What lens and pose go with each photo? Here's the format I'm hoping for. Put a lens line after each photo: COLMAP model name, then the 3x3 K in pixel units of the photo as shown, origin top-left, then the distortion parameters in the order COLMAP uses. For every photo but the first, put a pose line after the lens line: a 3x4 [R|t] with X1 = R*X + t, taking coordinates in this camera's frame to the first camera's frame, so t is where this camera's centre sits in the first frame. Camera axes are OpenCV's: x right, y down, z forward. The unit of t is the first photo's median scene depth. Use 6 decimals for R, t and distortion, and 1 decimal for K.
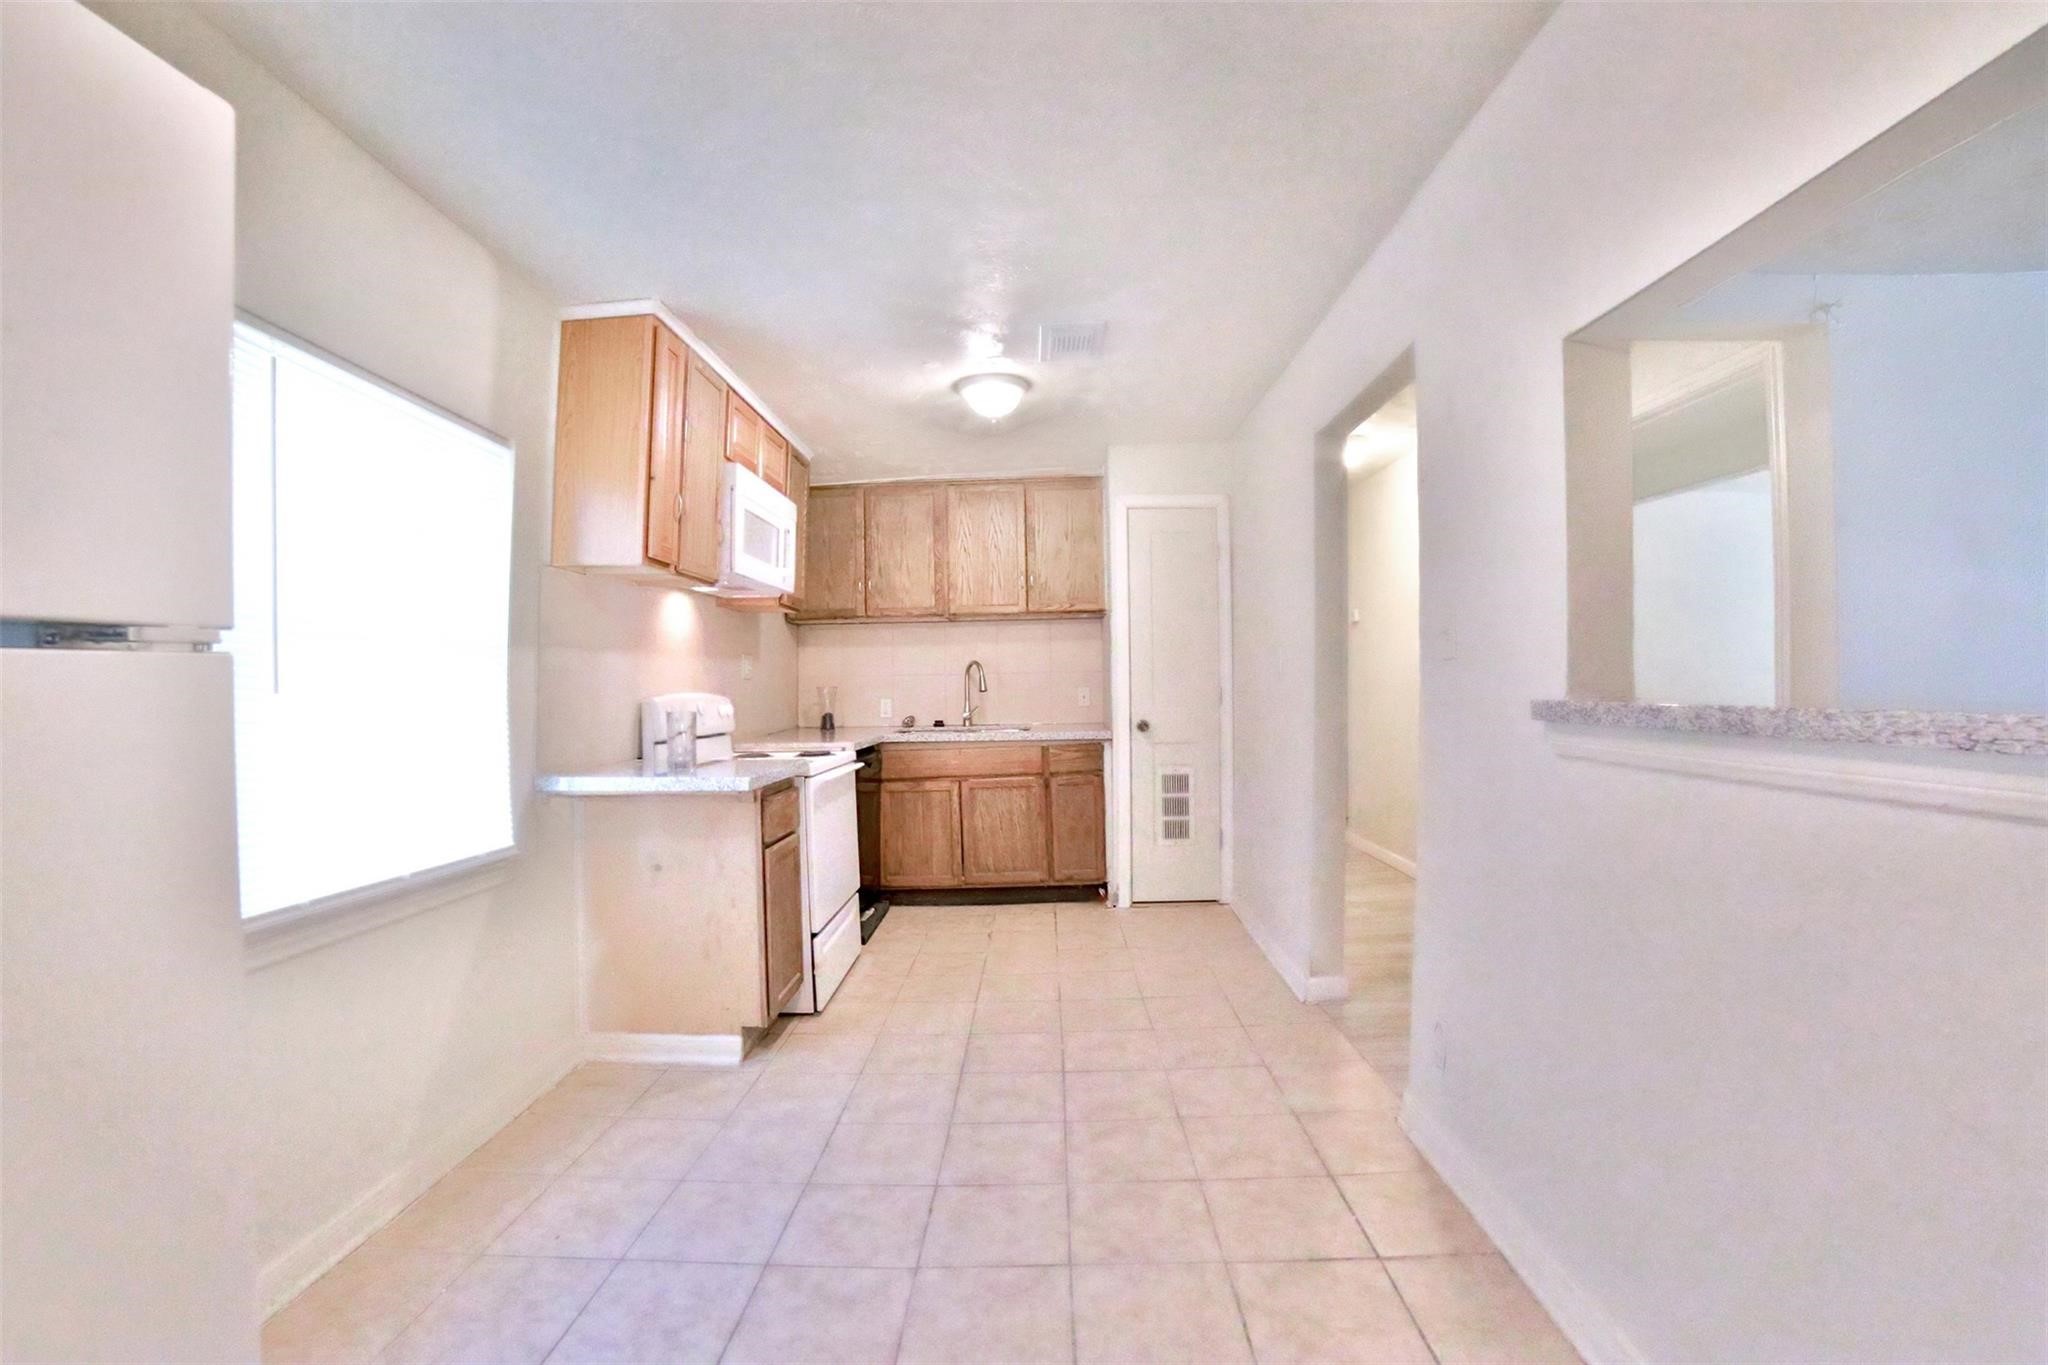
lens RADIAL K [[875.1, 0, 1026.0], [0, 875.1, 667.5], [0, 0, 1]] dist [-0.105736, 0.036512]
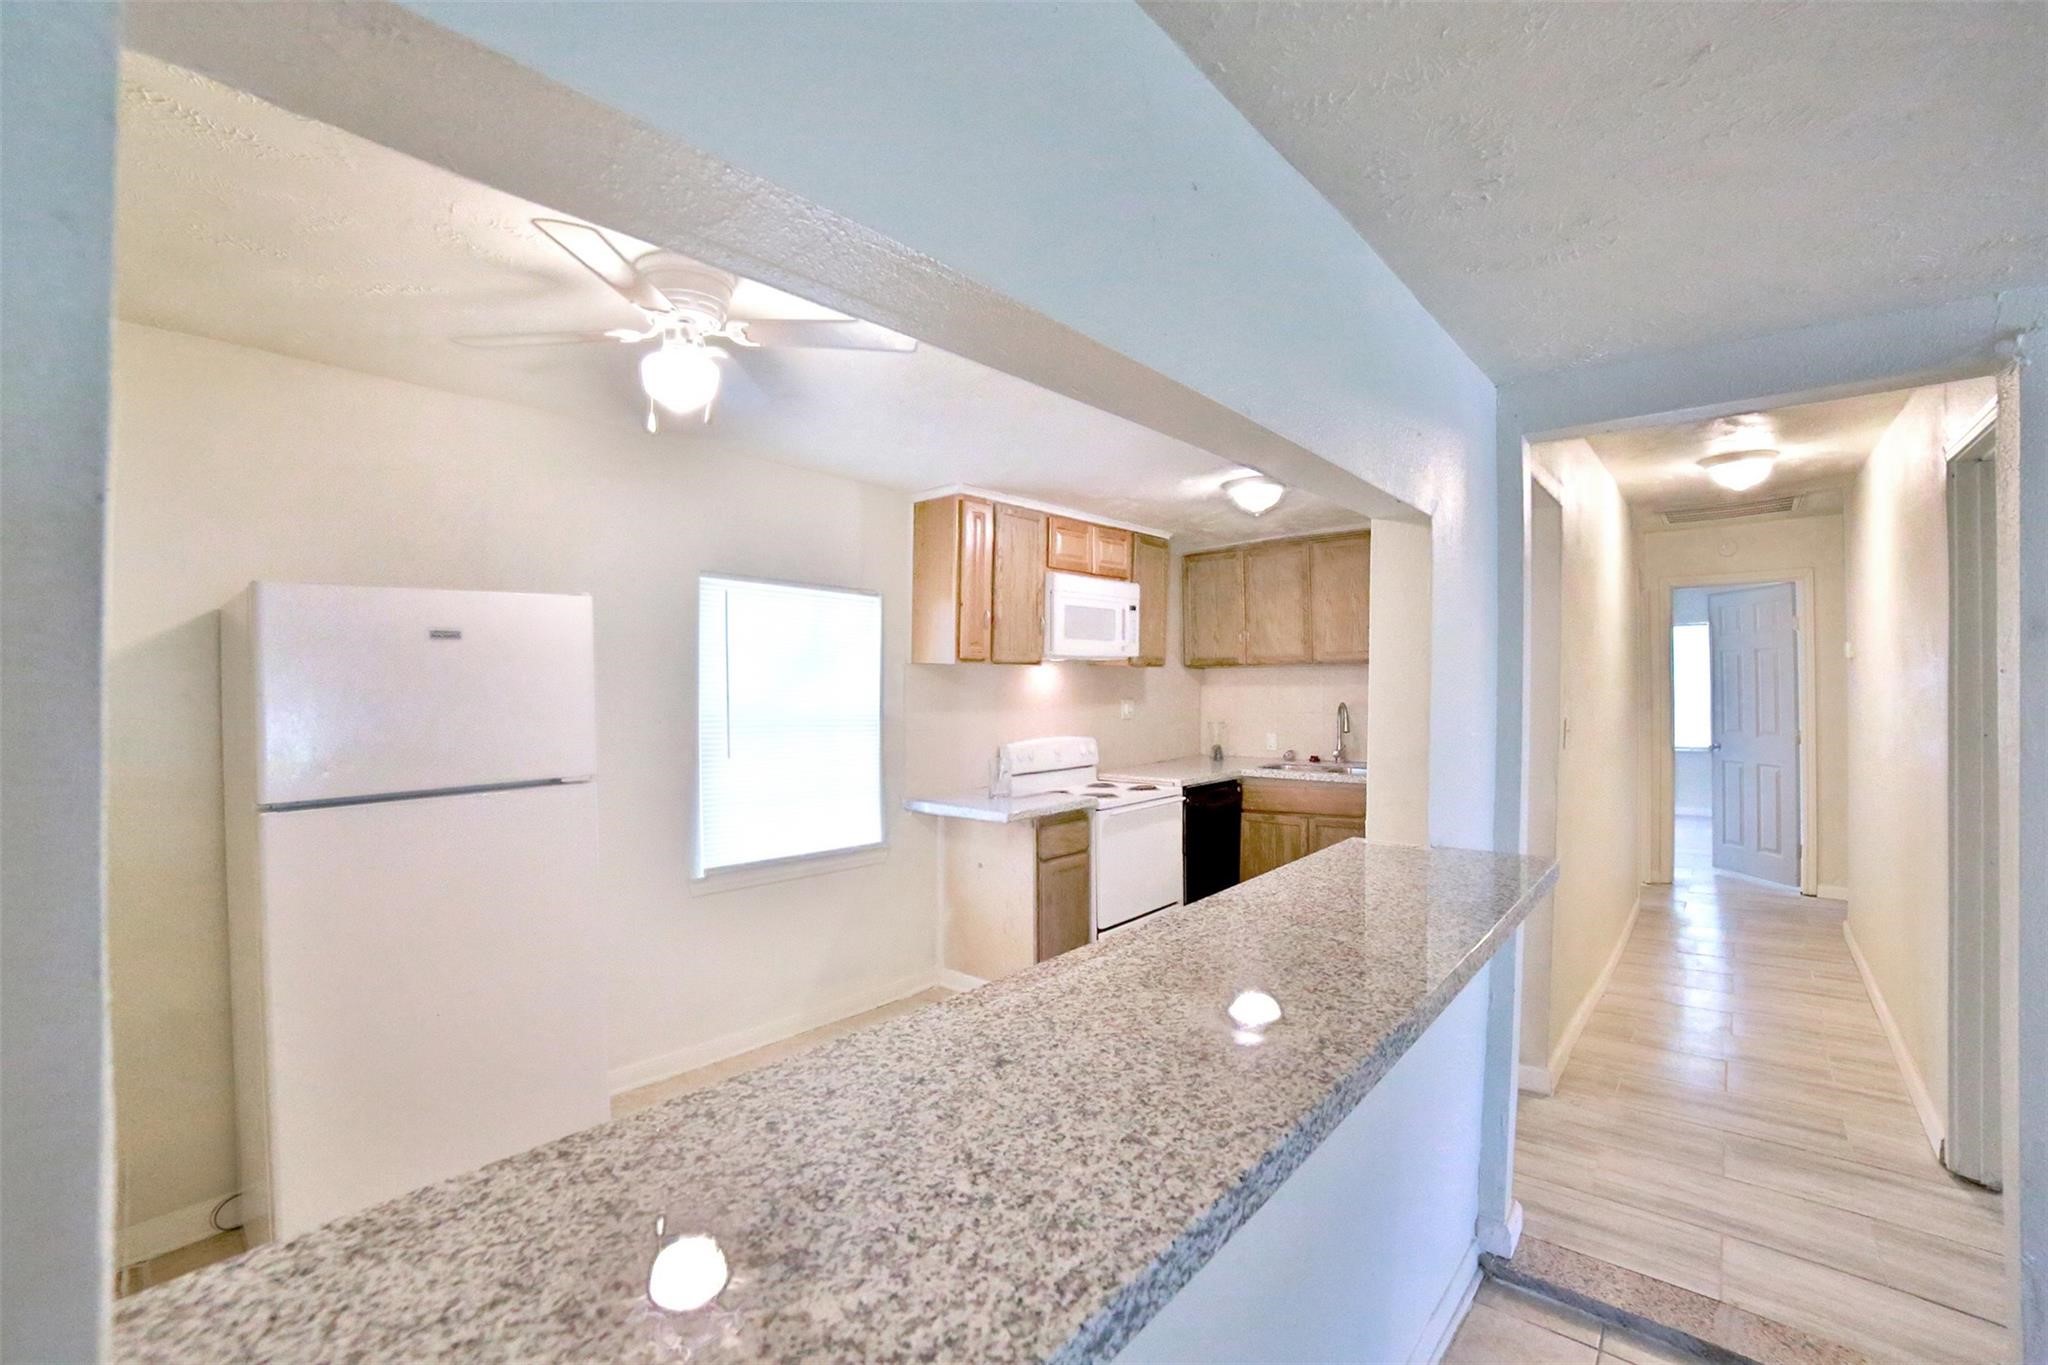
lens RADIAL K [[870.9, 0, 1024.0], [0, 870.9, 682.5], [0, 0, 1]] dist [-0.100429, 0.034395]
pose [[0.774278, 0.010166, -0.632764, 0.329503], [0.006220, 0.999700, 0.023672, -0.066848], [0.632815, -0.022264, 0.773983, -0.056631]]
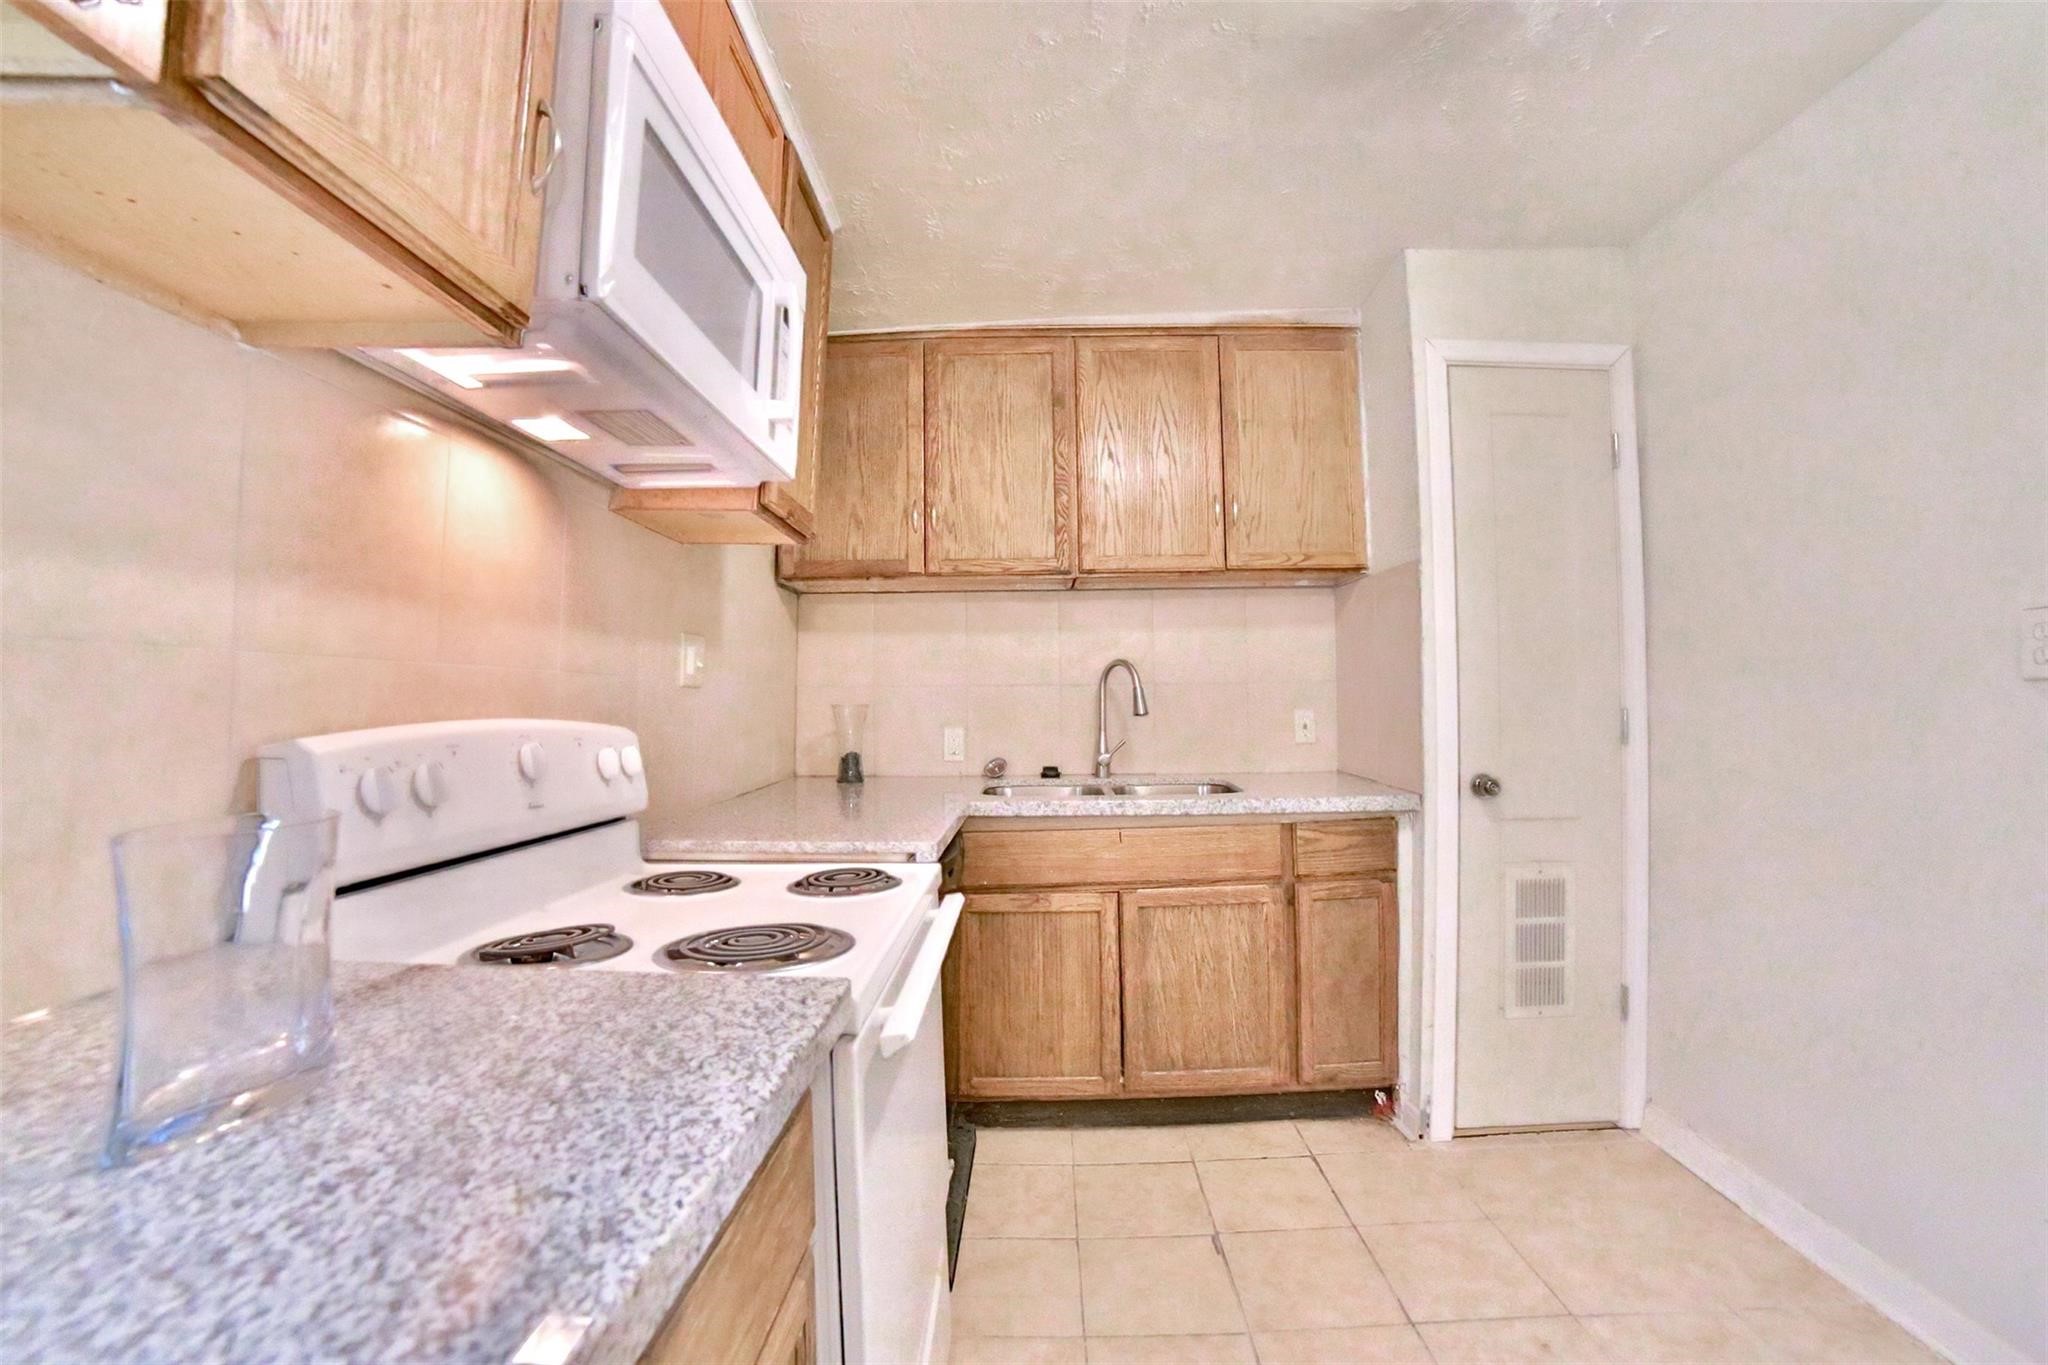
lens RADIAL K [[870.9, 0, 1024.0], [0, 870.9, 682.5], [0, 0, 1]] dist [-0.100429, 0.034395]
pose [[0.999915, 0.010097, 0.008231, -0.136268], [-0.010048, 0.999932, -0.005957, 0.012075], [-0.008291, 0.005874, 0.999948, 0.499579]]
